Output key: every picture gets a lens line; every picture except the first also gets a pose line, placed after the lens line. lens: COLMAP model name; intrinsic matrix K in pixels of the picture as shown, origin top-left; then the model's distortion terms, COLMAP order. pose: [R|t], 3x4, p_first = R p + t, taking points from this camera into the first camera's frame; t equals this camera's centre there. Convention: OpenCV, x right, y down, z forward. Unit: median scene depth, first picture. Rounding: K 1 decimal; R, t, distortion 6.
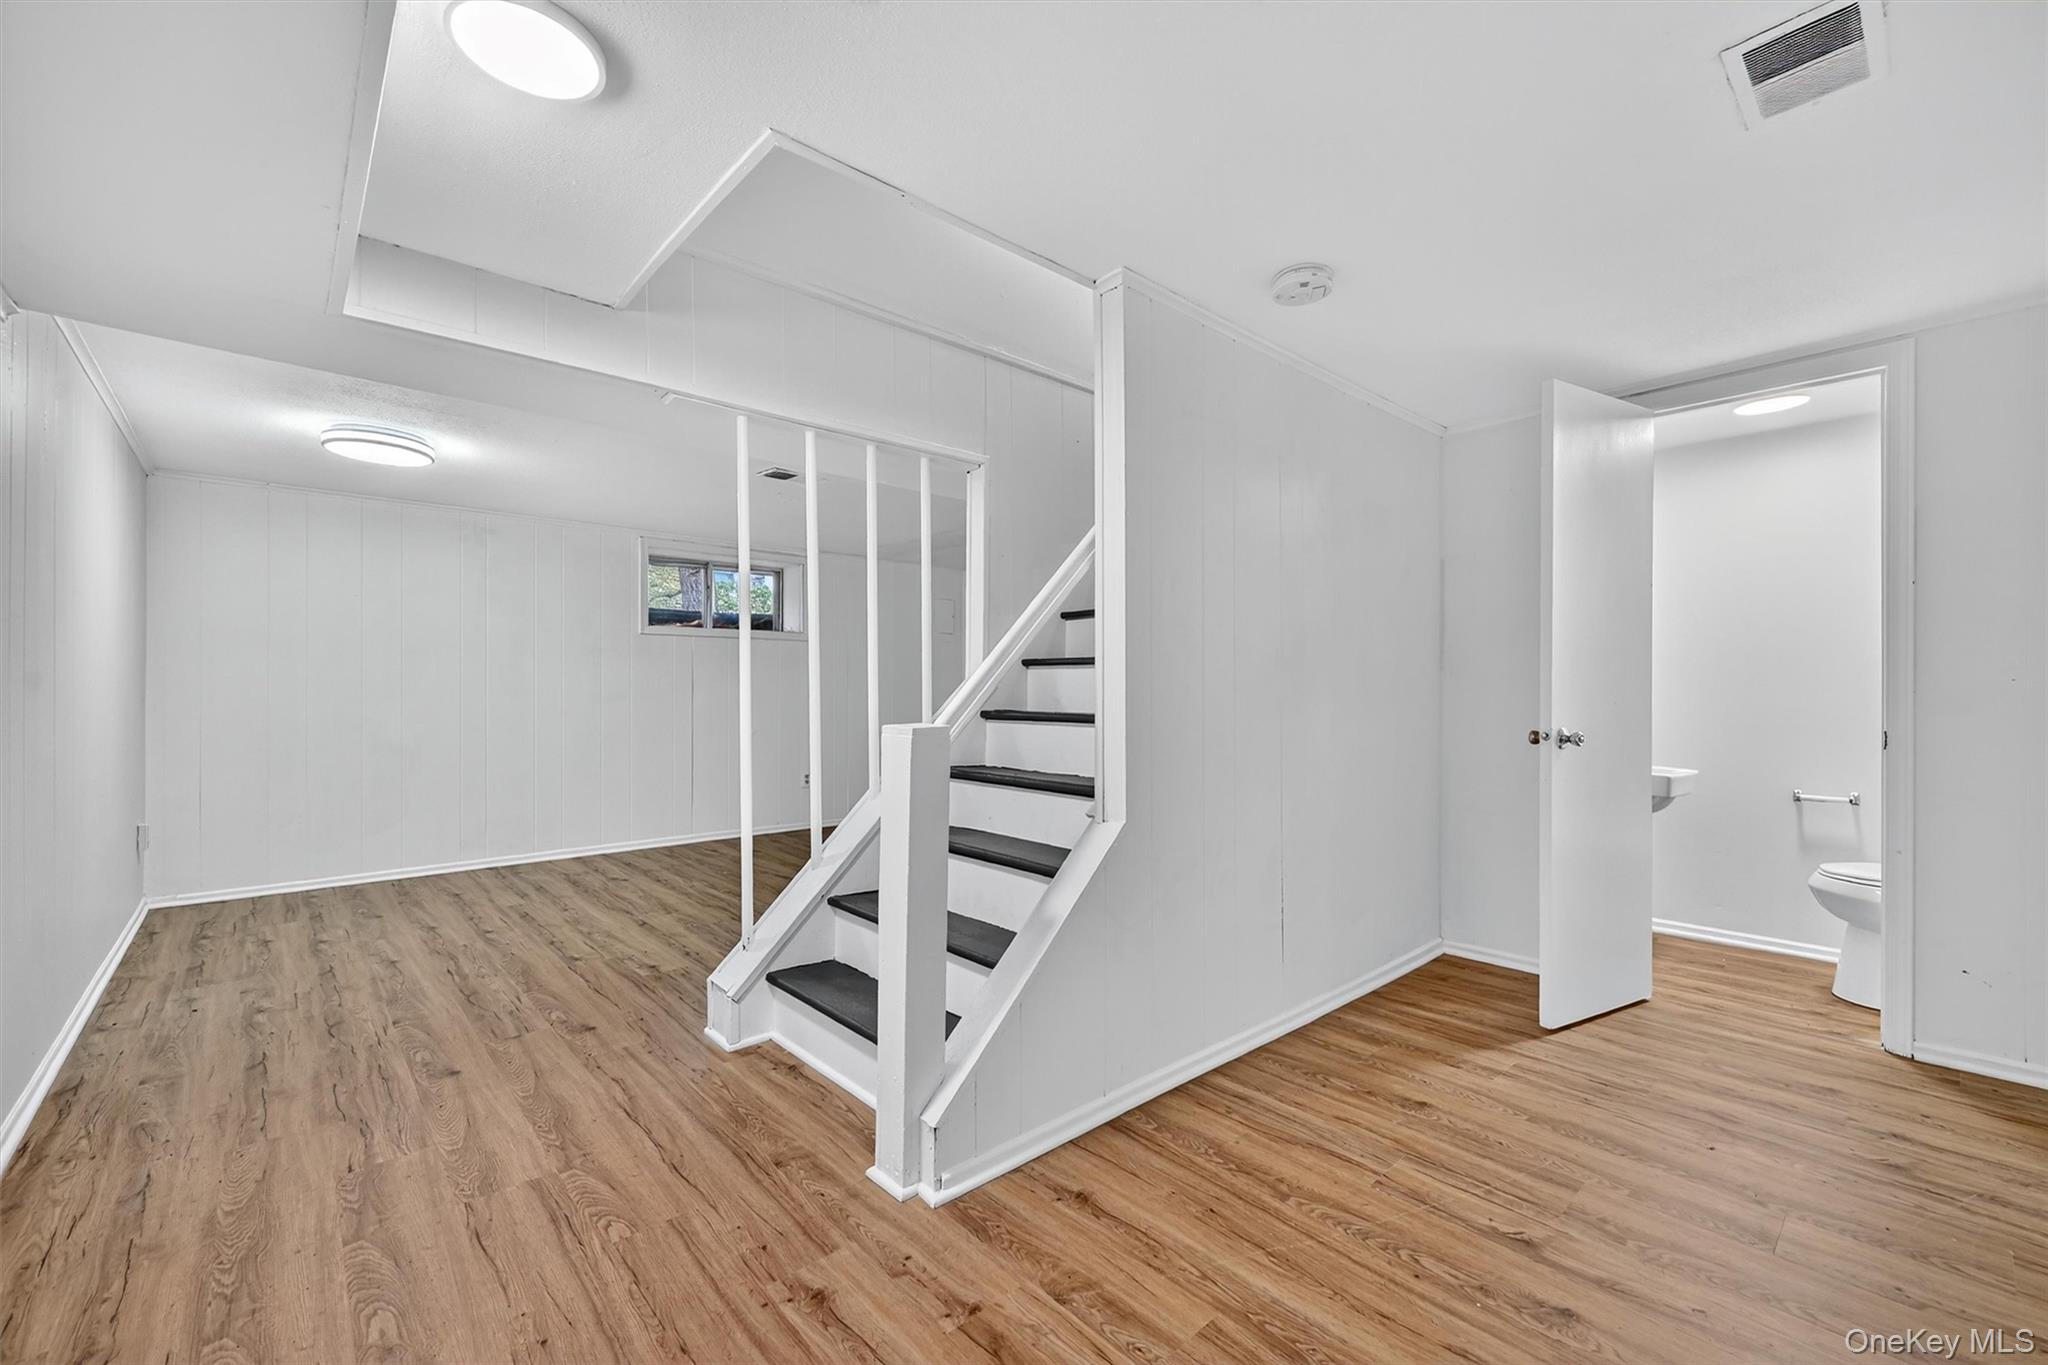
lens RADIAL K [[809.4, 0, 1021.6], [0, 809.4, 688.9], [0, 0, 1]] dist [0.000879, 0.000065]
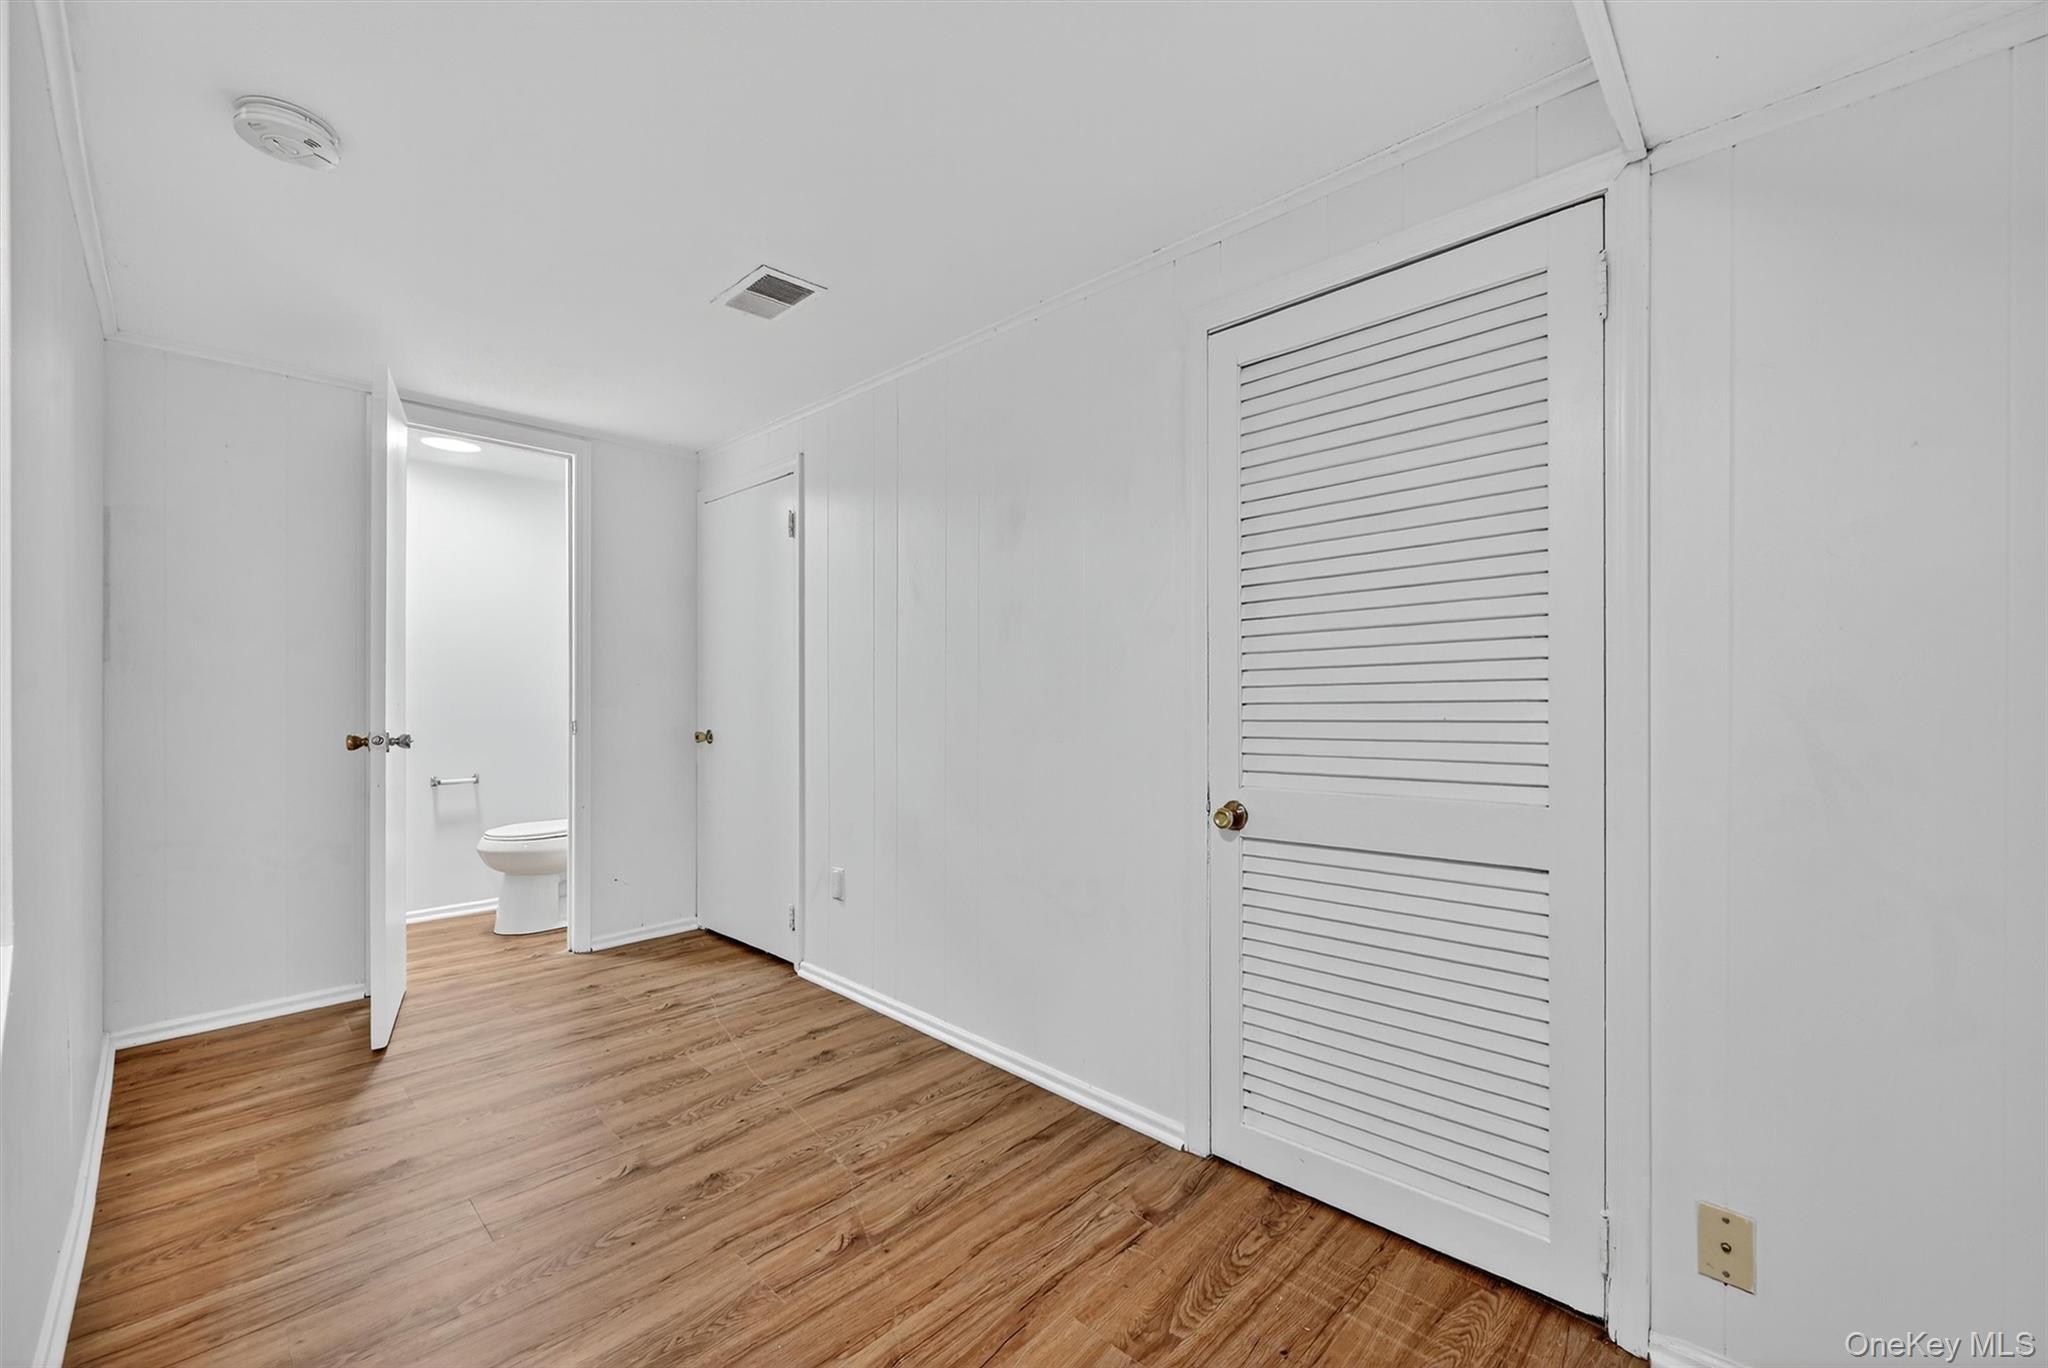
lens RADIAL K [[809.4, 0, 1020.5], [0, 809.4, 690.8], [0, 0, 1]] dist [0.000879, 0.000065]
pose [[-0.046676, 0.001189, 0.998909, -0.345039], [-0.006620, 0.999977, -0.001499, -0.001466], [-0.998888, -0.006682, -0.046667, 0.314677]]
